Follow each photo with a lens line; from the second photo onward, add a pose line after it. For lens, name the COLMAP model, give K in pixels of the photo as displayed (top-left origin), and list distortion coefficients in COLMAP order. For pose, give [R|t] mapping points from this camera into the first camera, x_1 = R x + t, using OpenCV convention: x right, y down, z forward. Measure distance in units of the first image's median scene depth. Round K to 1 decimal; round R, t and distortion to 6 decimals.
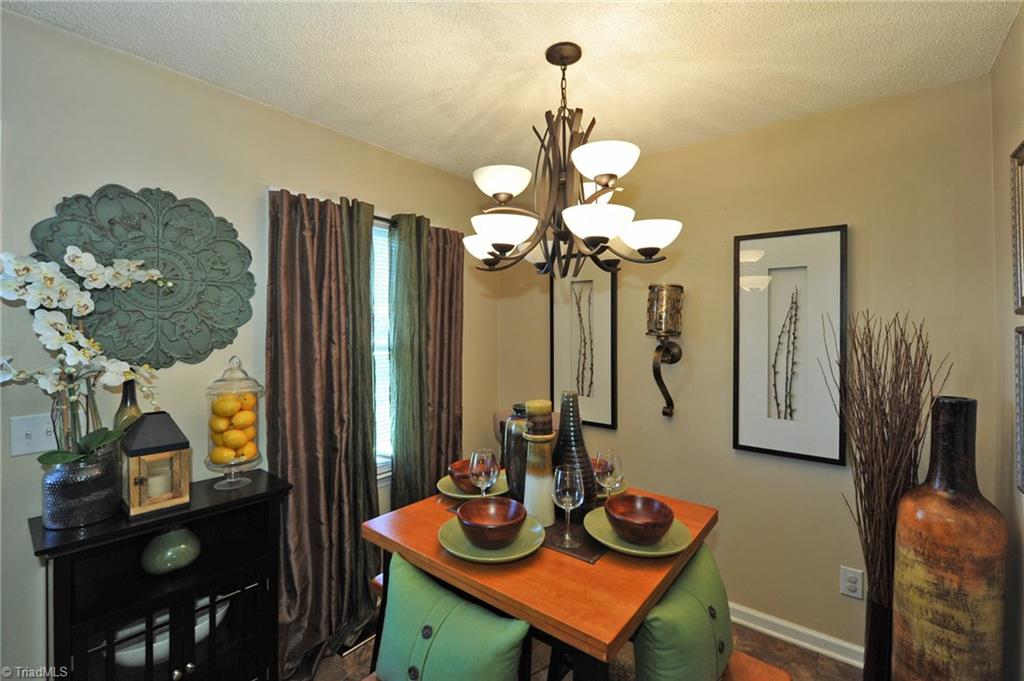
lens RADIAL K [[446.4, 0, 512.0], [0, 446.4, 340.5], [0, 0, 1]] dist [-0.000291, -0.000083]
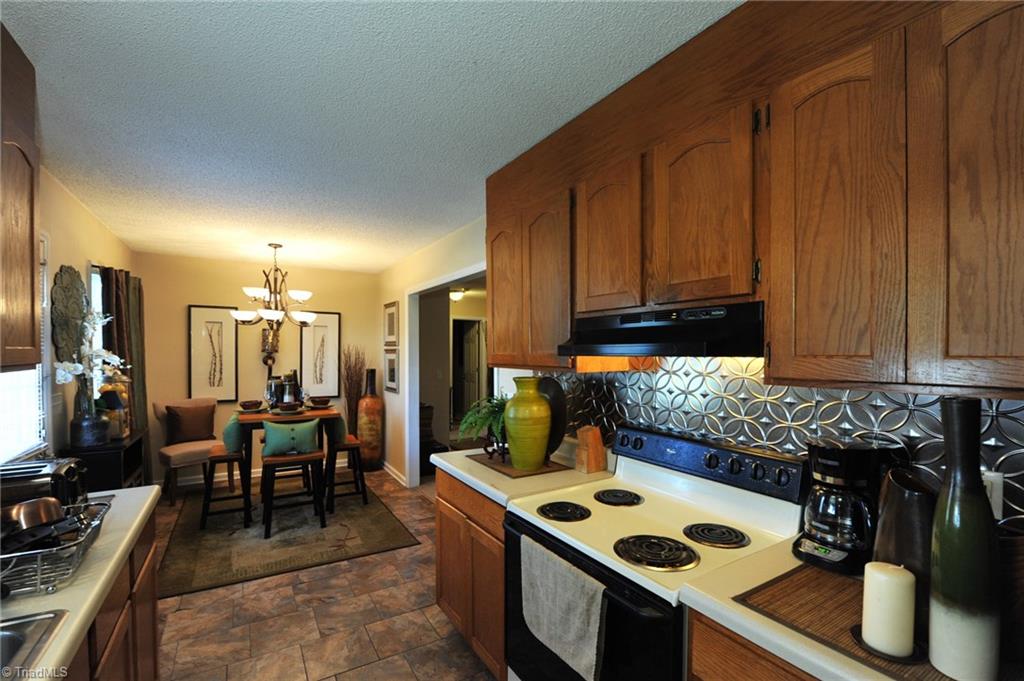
lens RADIAL K [[448.5, 0, 512.0], [0, 448.5, 353.7], [0, 0, 1]] dist [-0.000076, -0.000012]
pose [[0.351711, -0.003731, 0.936101, -1.793378], [0.022083, 0.999747, -0.004312, 0.044609], [-0.935848, 0.022189, 0.351705, -1.204159]]
